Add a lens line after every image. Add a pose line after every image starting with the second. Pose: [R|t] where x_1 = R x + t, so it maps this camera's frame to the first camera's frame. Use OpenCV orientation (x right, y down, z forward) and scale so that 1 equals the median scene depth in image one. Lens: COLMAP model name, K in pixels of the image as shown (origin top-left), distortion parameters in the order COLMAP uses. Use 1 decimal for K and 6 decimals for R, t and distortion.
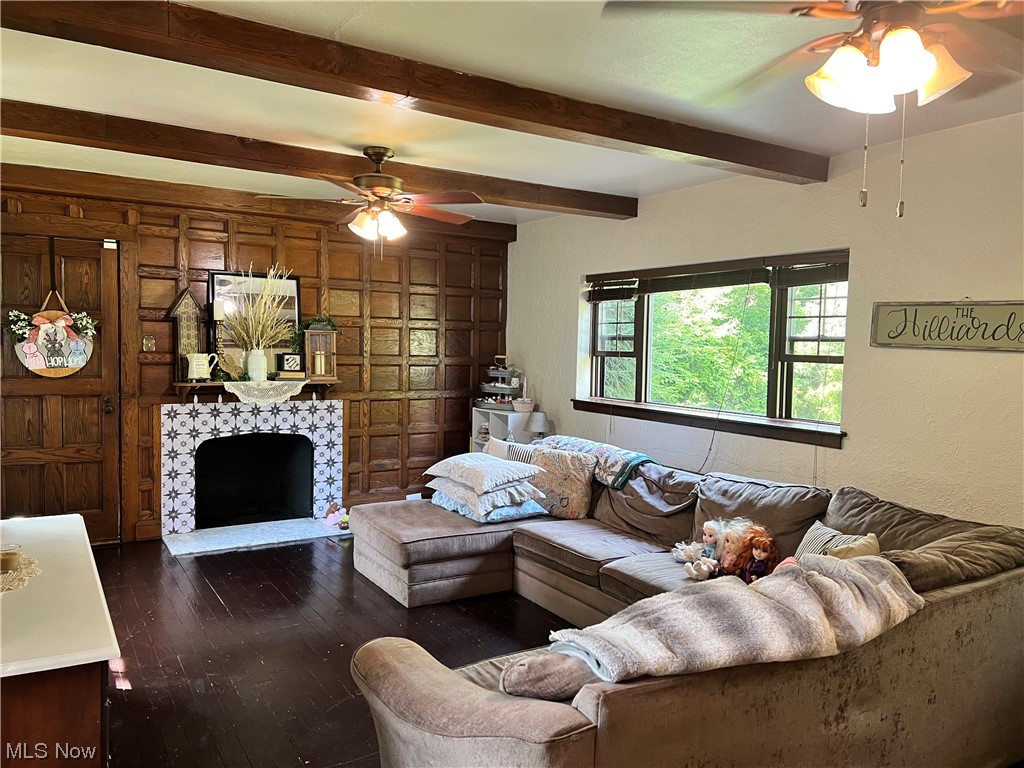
lens RADIAL K [[765.6, 0, 564.8], [0, 765.6, 386.1], [0, 0, 1]] dist [0.065322, -0.080357]
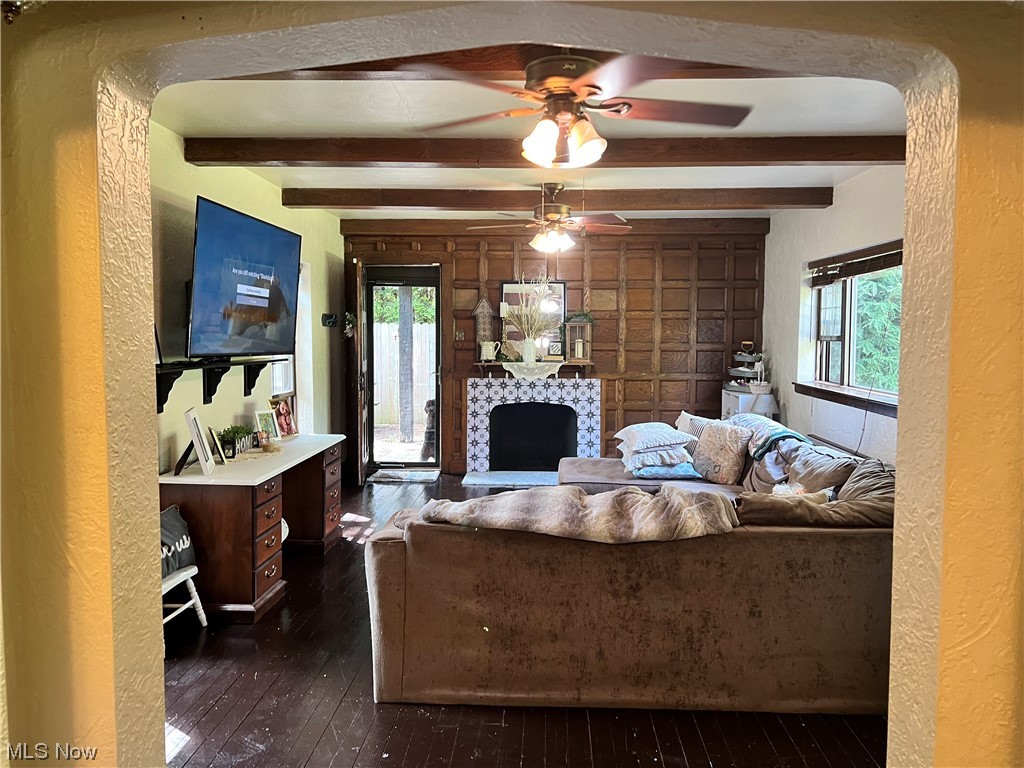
lens RADIAL K [[765.6, 0, 518.0], [0, 765.6, 382.0], [0, 0, 1]] dist [0.065322, -0.080357]
pose [[0.819683, 0.020988, -0.572432, 0.339166], [-0.017945, 0.999779, 0.010961, 0.013210], [0.572536, 0.001288, 0.819879, -0.083880]]
